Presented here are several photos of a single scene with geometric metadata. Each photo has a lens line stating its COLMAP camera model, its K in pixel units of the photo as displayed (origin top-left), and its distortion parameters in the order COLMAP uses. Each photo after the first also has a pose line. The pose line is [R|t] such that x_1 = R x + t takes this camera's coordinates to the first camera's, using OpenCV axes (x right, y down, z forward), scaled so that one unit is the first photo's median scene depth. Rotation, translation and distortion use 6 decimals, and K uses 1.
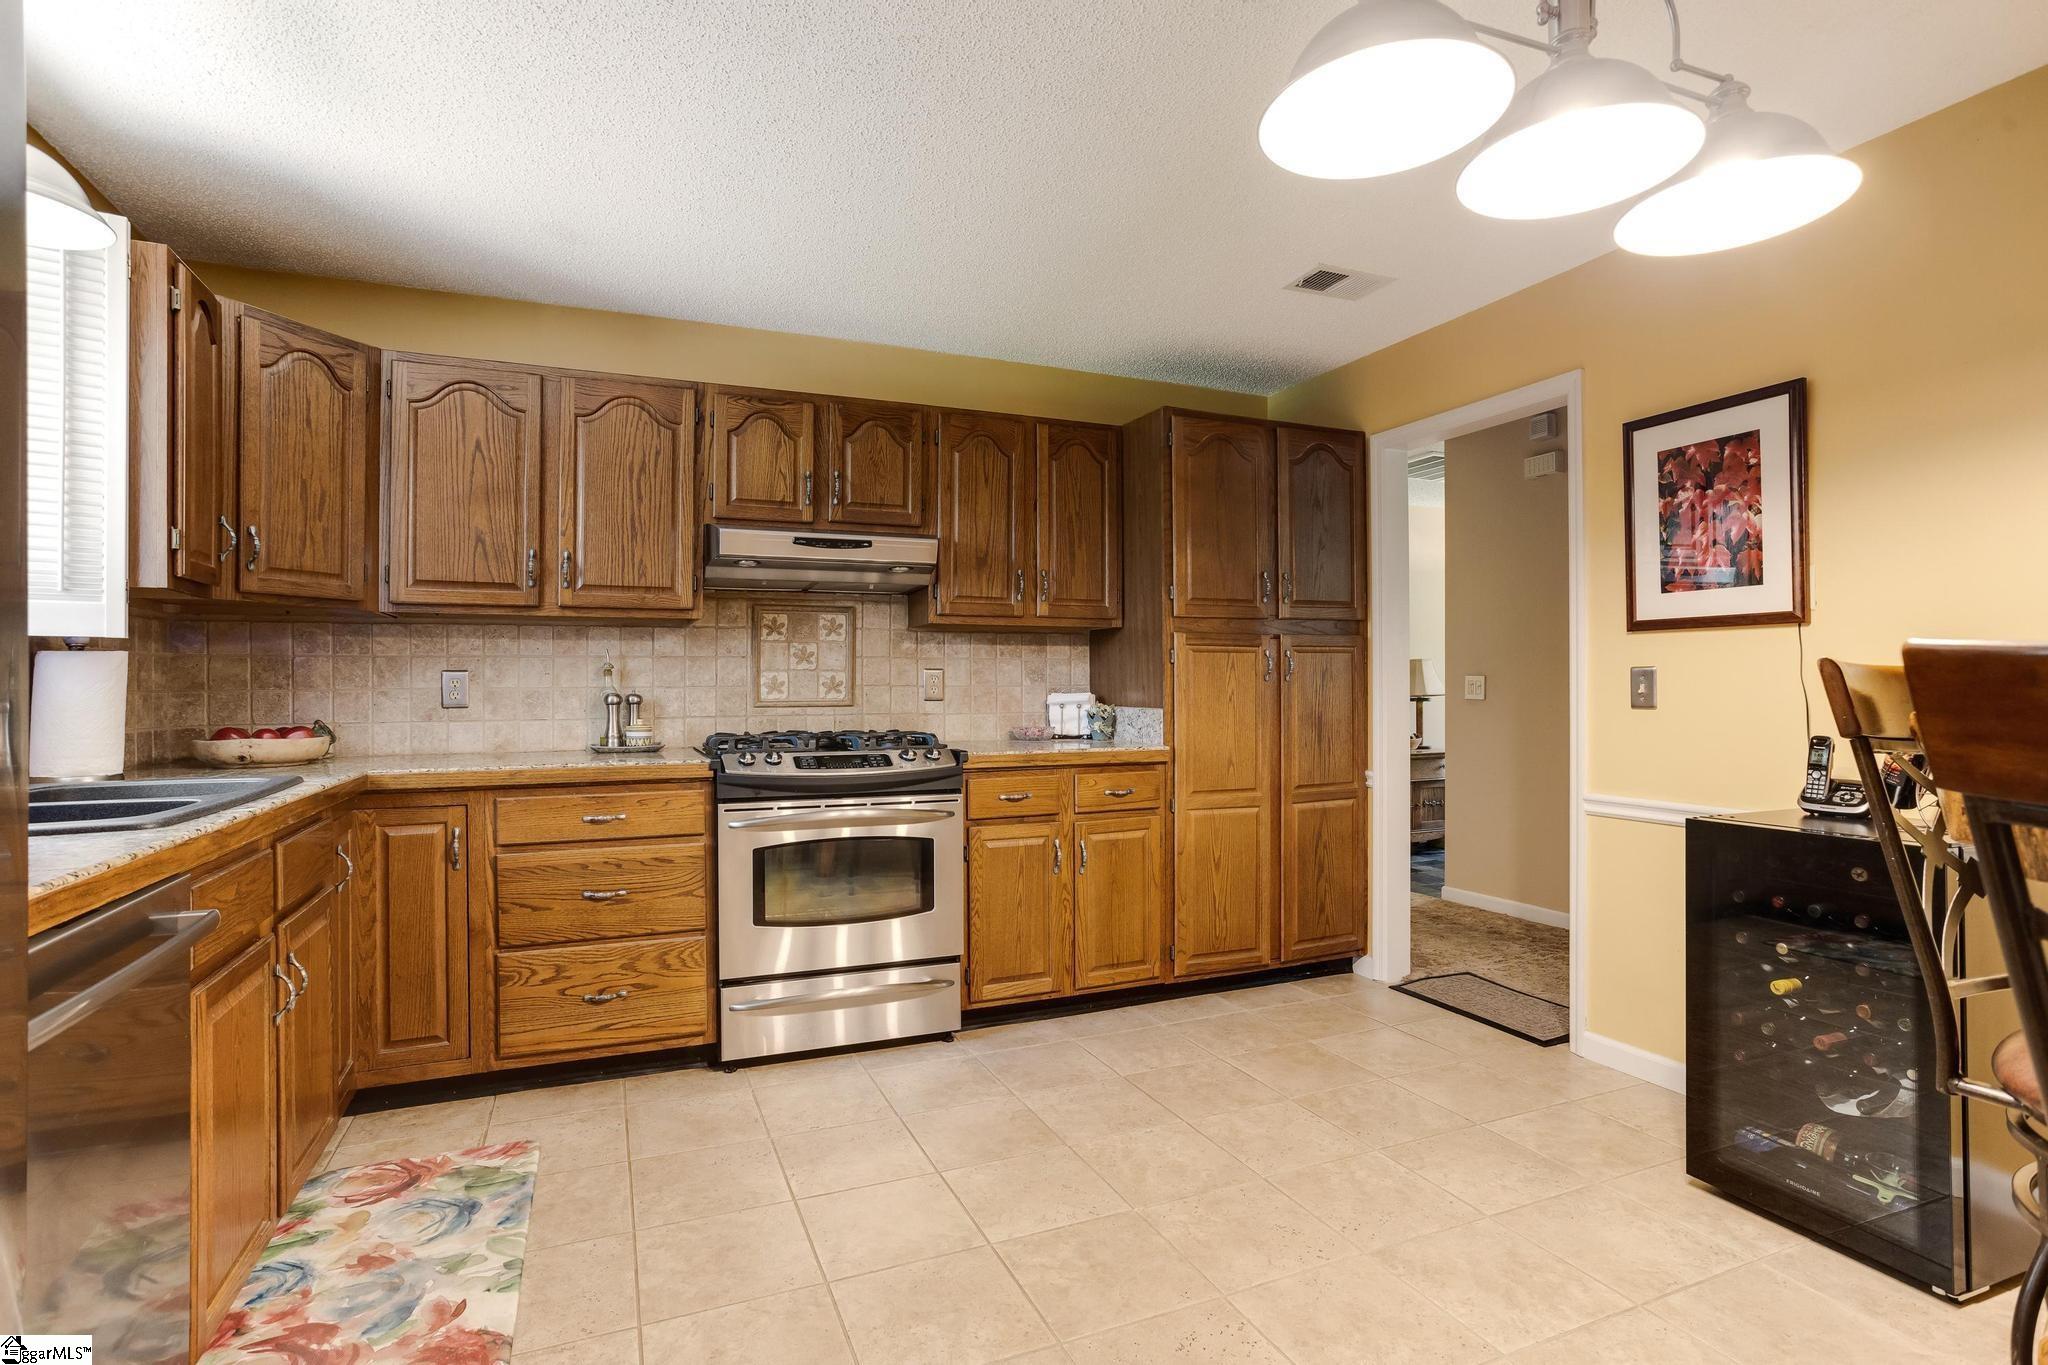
lens RADIAL K [[1004.2, 0, 1024.3], [0, 1004.2, 682.3], [0, 0, 1]] dist [-0.001187, 0.000583]
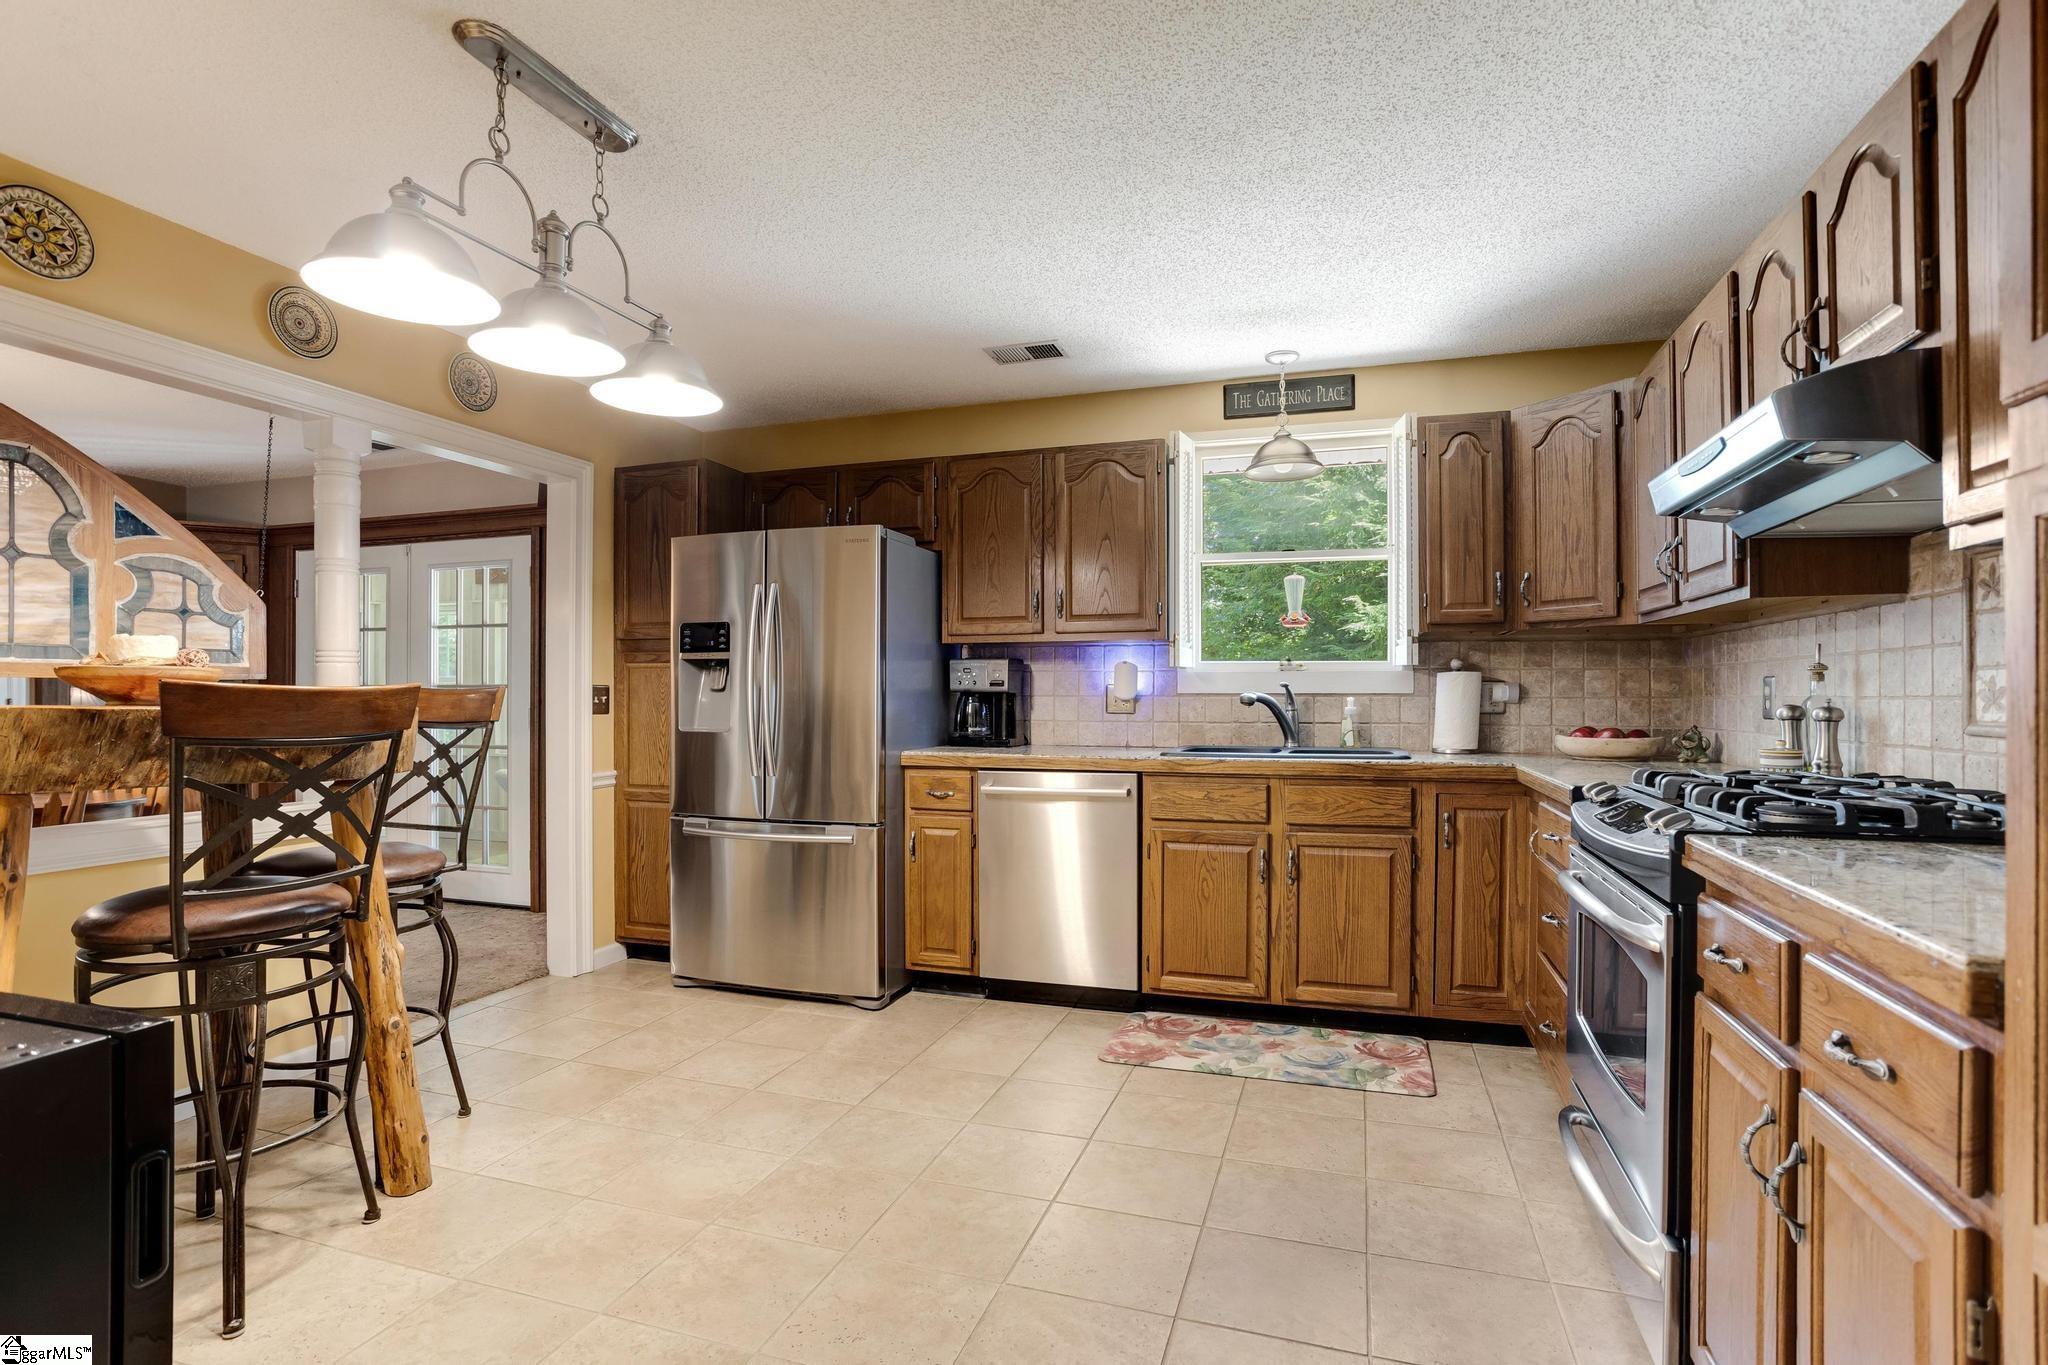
lens RADIAL K [[1004.2, 0, 1026.1], [0, 1004.2, 685.7], [0, 0, 1]] dist [-0.001187, 0.000583]
pose [[-0.657005, -0.000328, -0.753886, 0.766539], [0.007552, 0.999947, -0.007017, -0.003345], [0.753848, -0.010304, -0.656968, 1.594461]]
